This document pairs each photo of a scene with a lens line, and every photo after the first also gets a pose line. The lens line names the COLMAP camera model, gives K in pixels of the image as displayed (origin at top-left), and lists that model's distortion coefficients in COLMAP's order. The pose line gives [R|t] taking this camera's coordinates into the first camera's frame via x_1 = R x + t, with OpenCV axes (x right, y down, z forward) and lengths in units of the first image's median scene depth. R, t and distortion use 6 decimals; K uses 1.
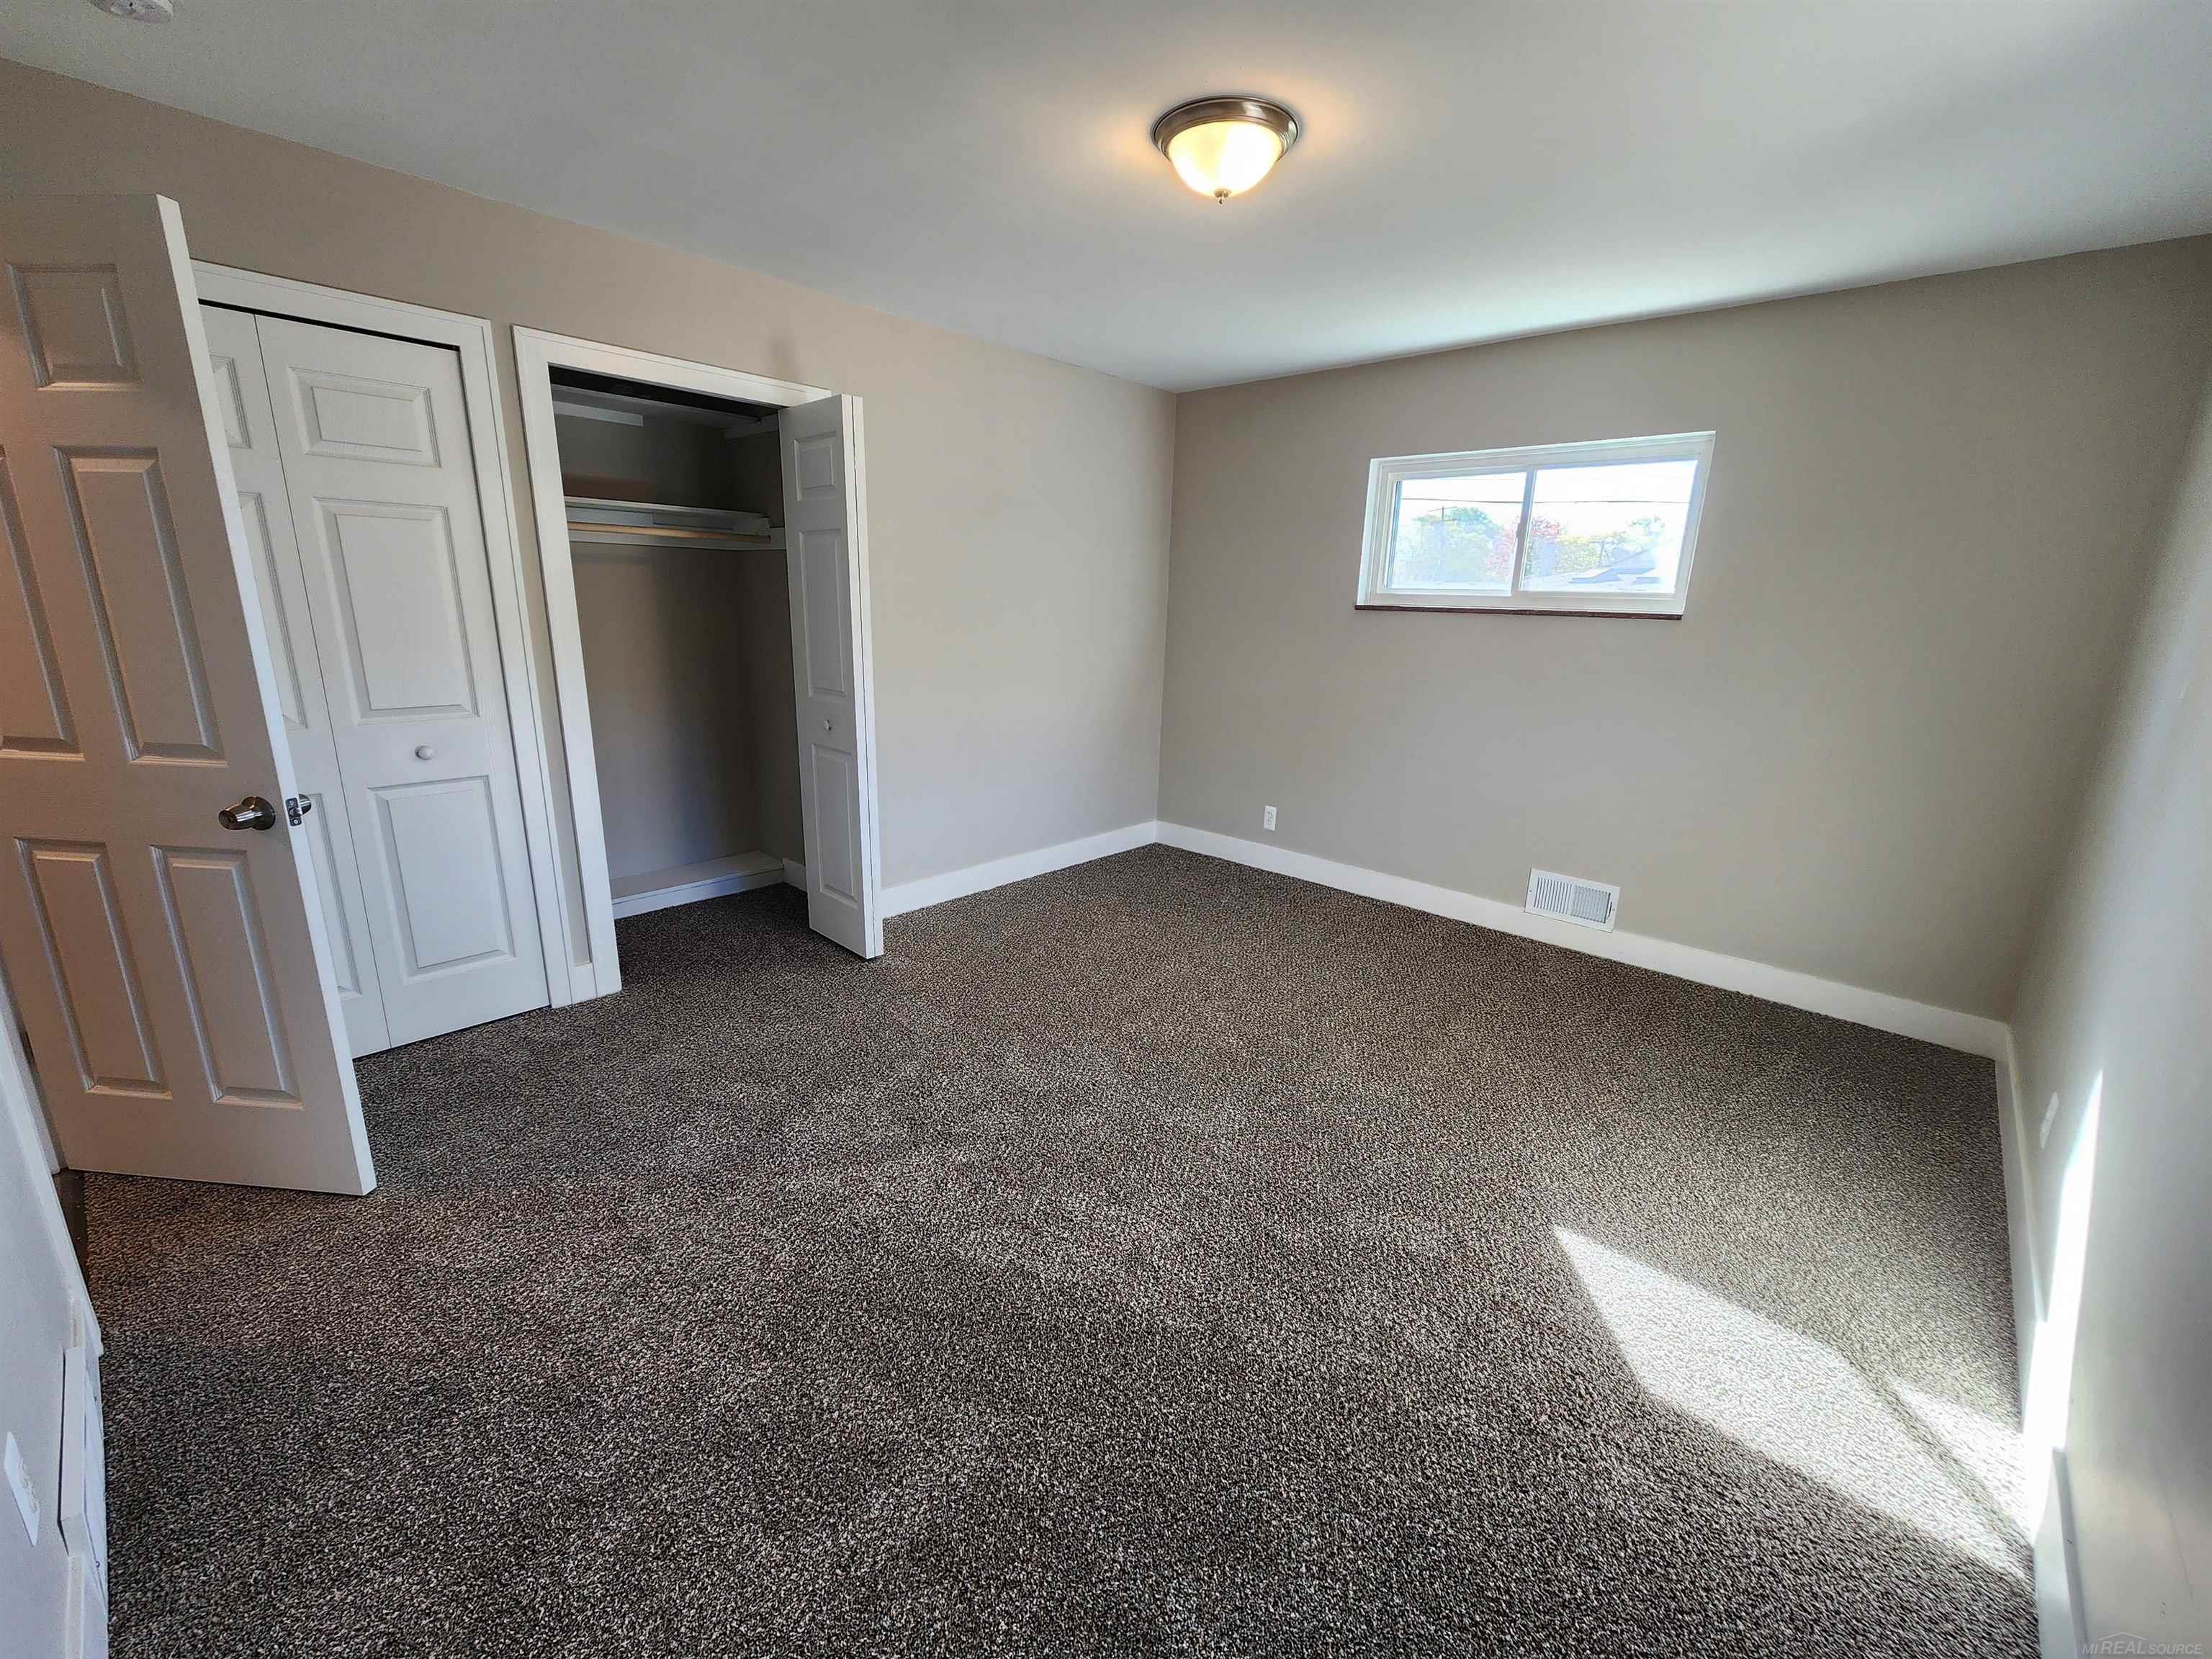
lens RADIAL K [[904.0, 0, 1117.0], [0, 904.0, 829.4], [0, 0, 1]] dist [0.008277, -0.000481]
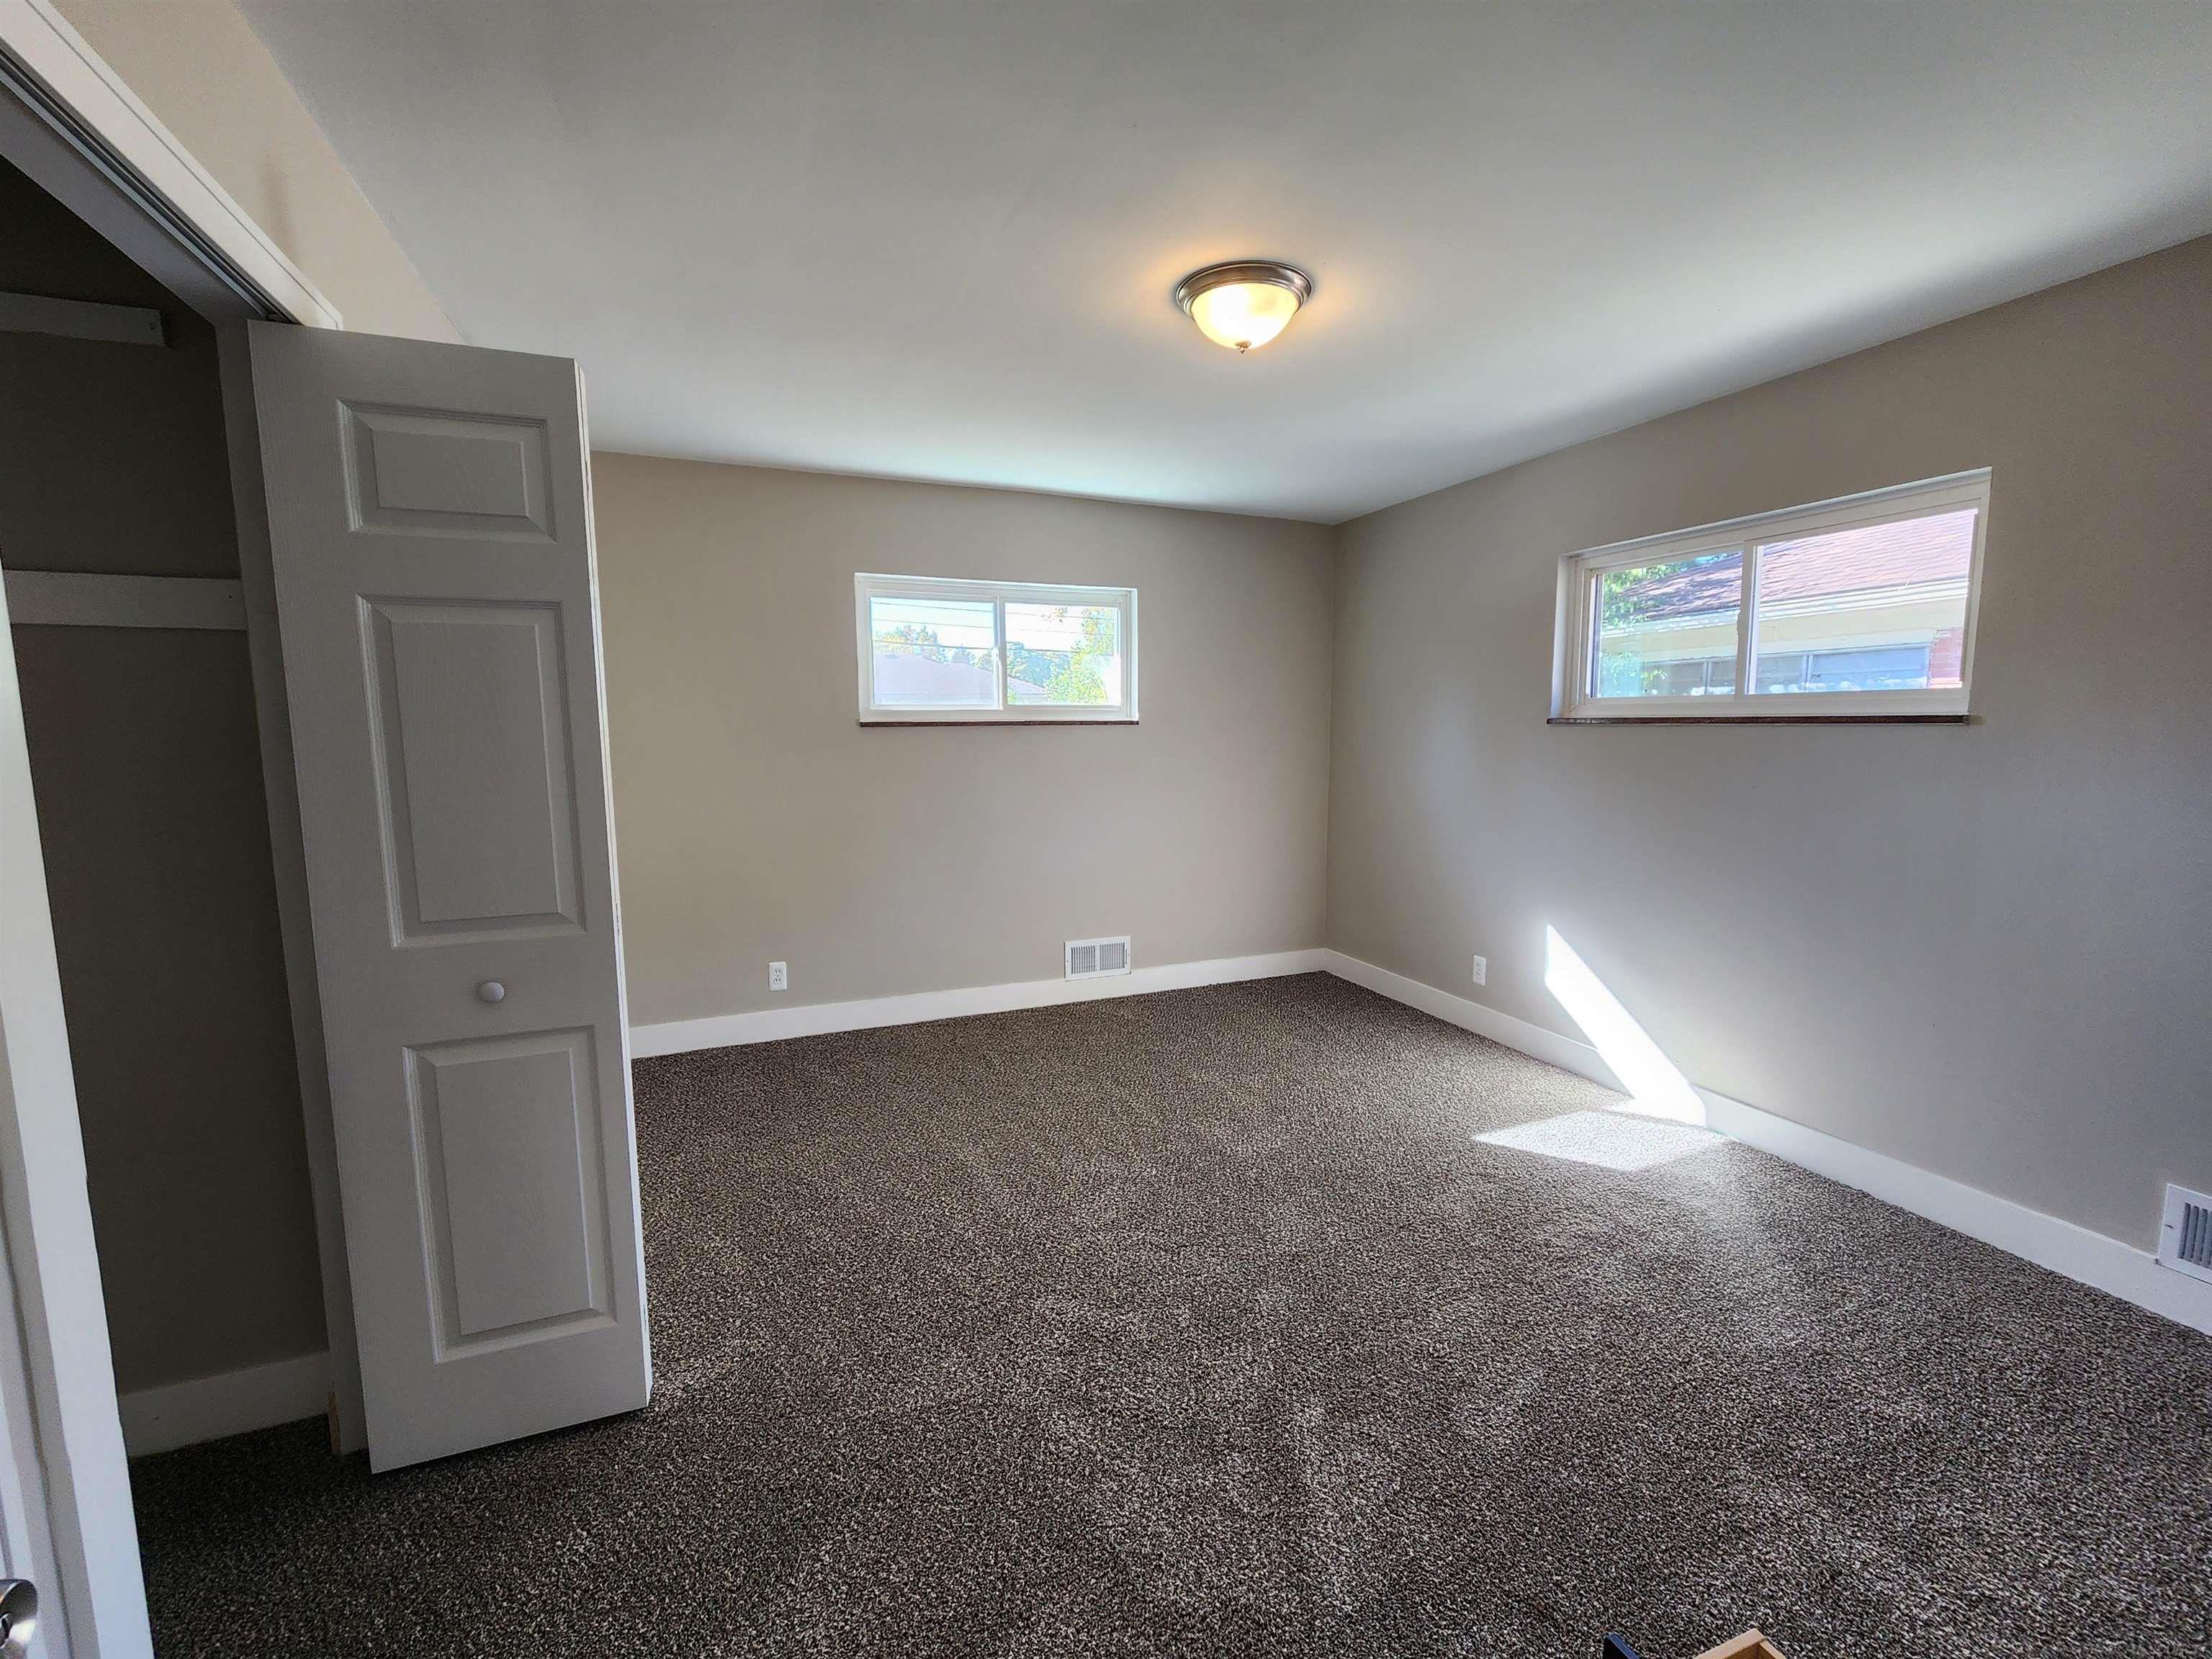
lens RADIAL K [[910.1, 0, 1106.0], [0, 910.1, 829.5], [0, 0, 1]] dist [0.007237, 0.000101]
pose [[0.421902, -0.133955, 0.896691, -0.562997], [0.242854, 0.969581, 0.030579, -0.123955], [-0.873511, 0.204864, 0.441599, 0.445740]]
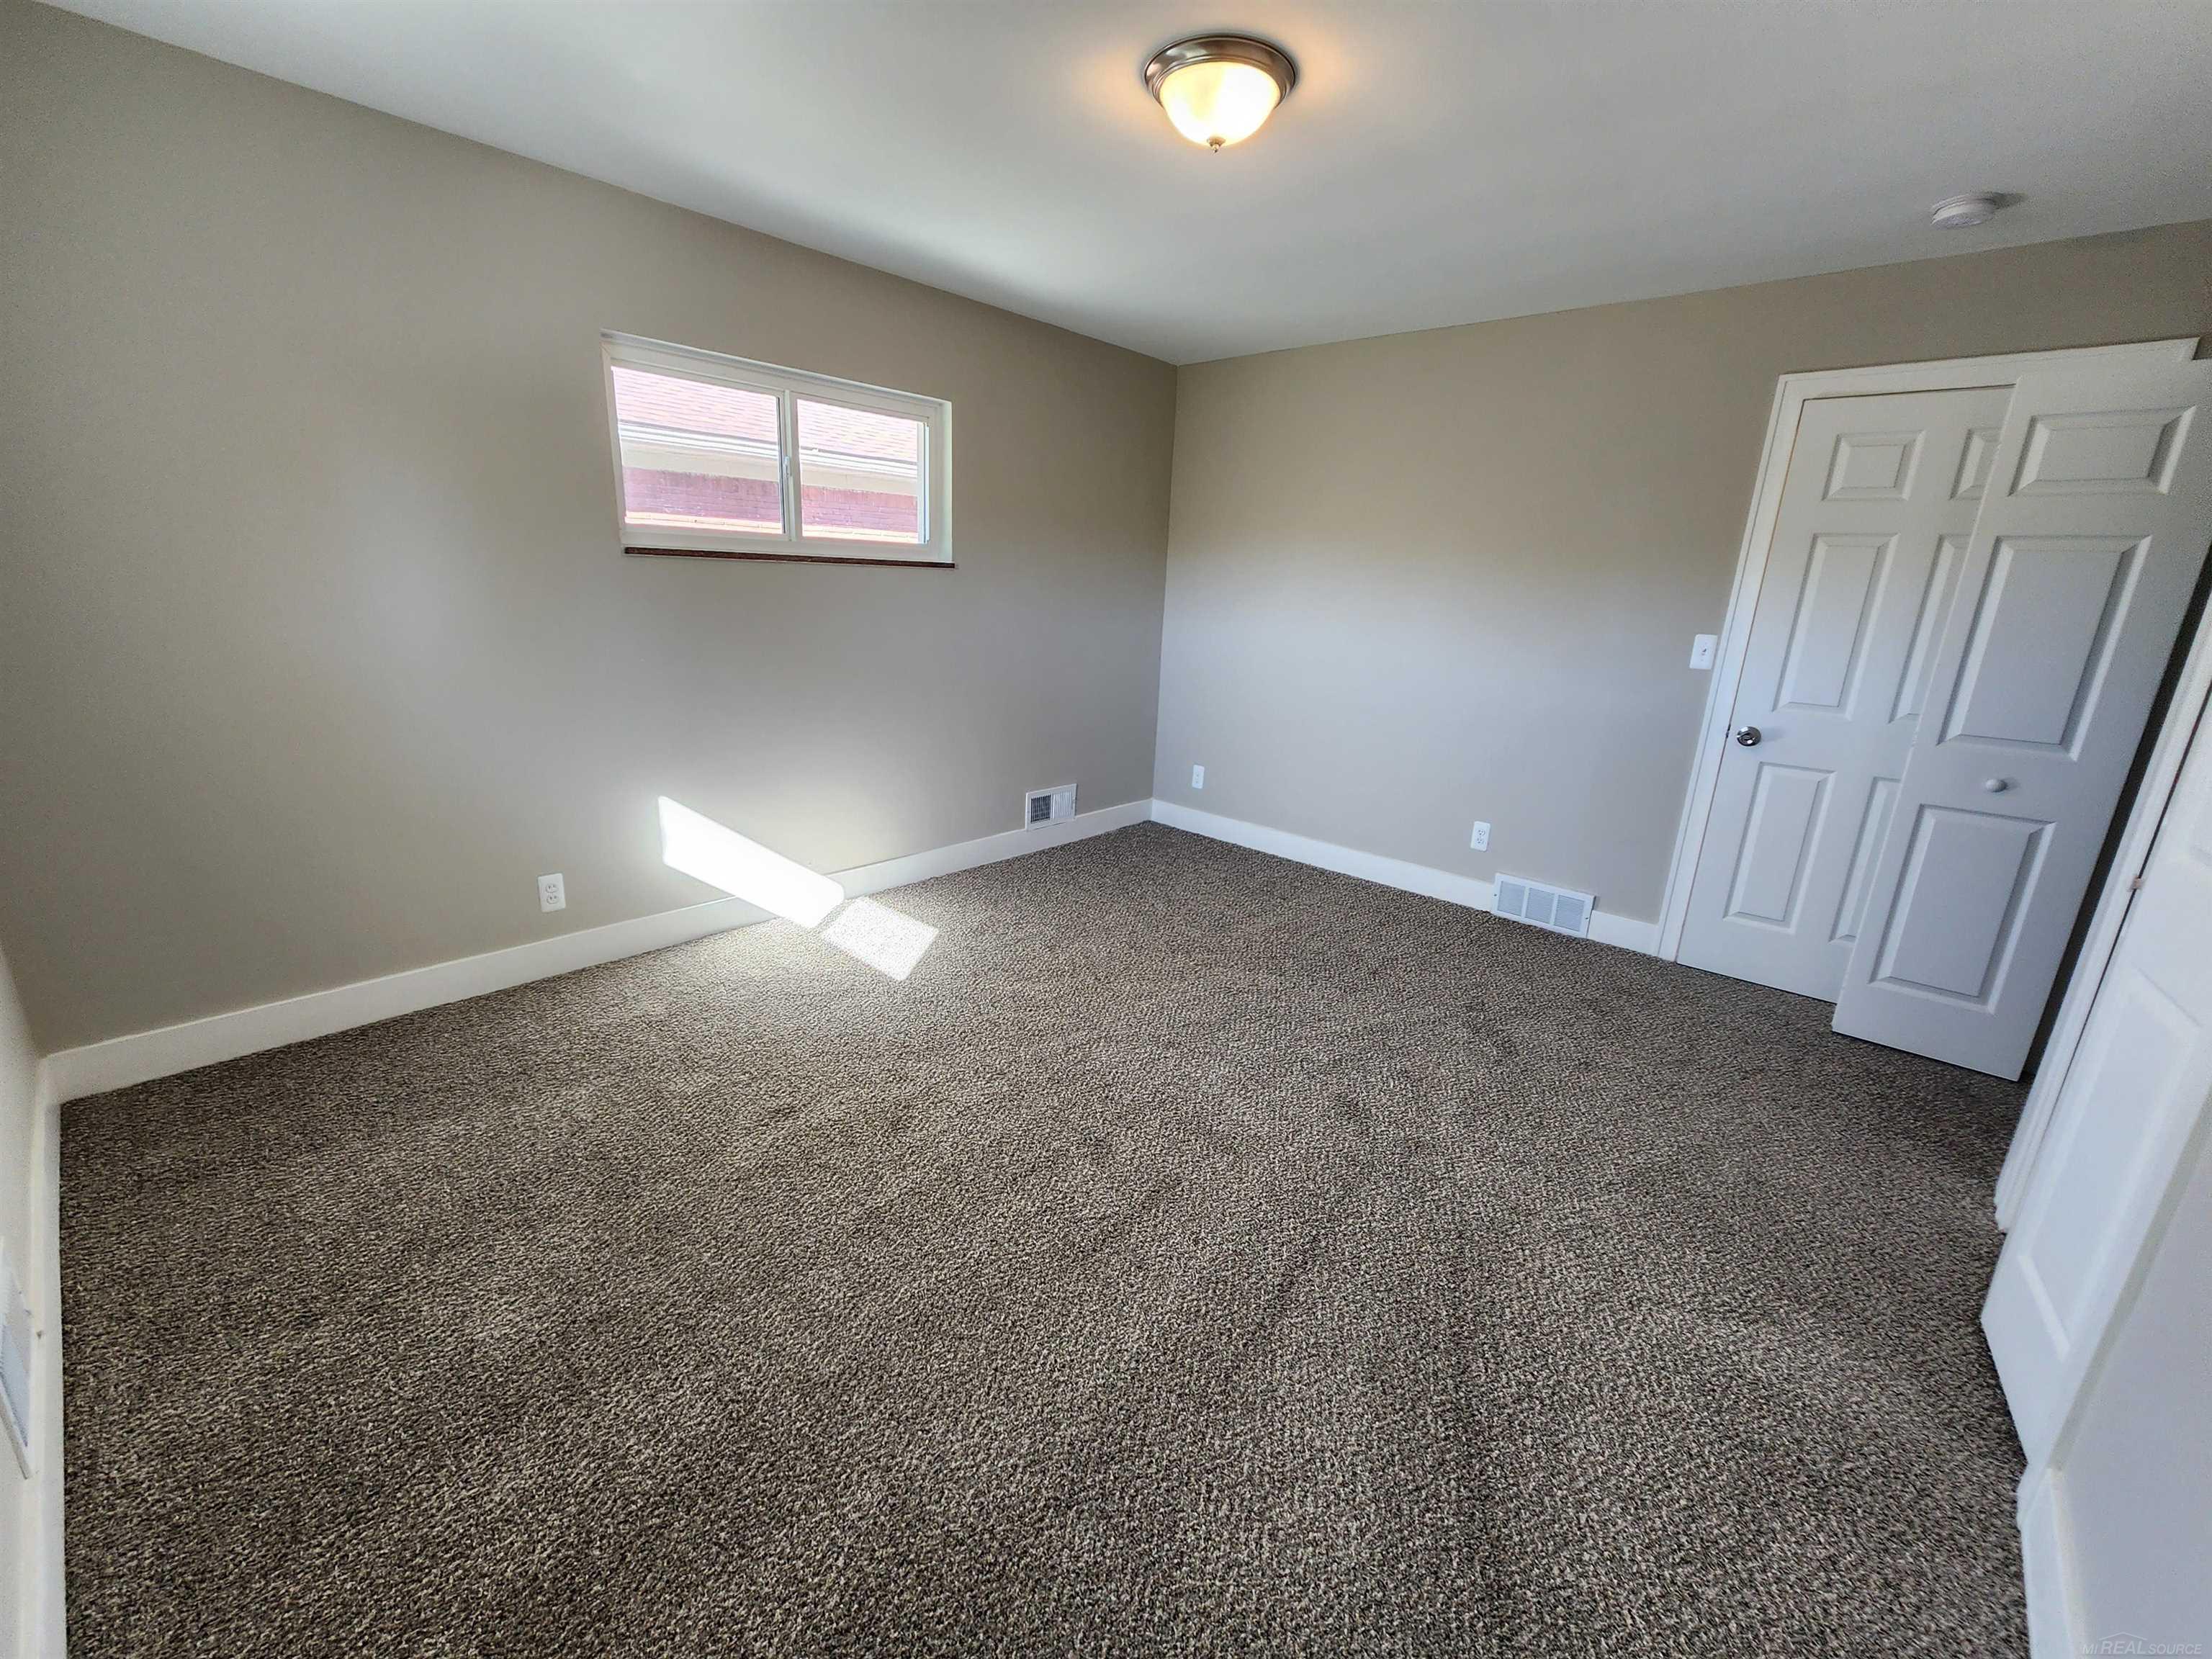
lens RADIAL K [[905.6, 0, 1124.4], [0, 905.6, 829.9], [0, 0, 1]] dist [-0.001909, -0.000387]
pose [[-0.997016, -0.067280, -0.037856, 0.109096], [-0.077186, 0.859729, 0.504885, -0.311238], [-0.001423, 0.506300, -0.862356, 1.234157]]
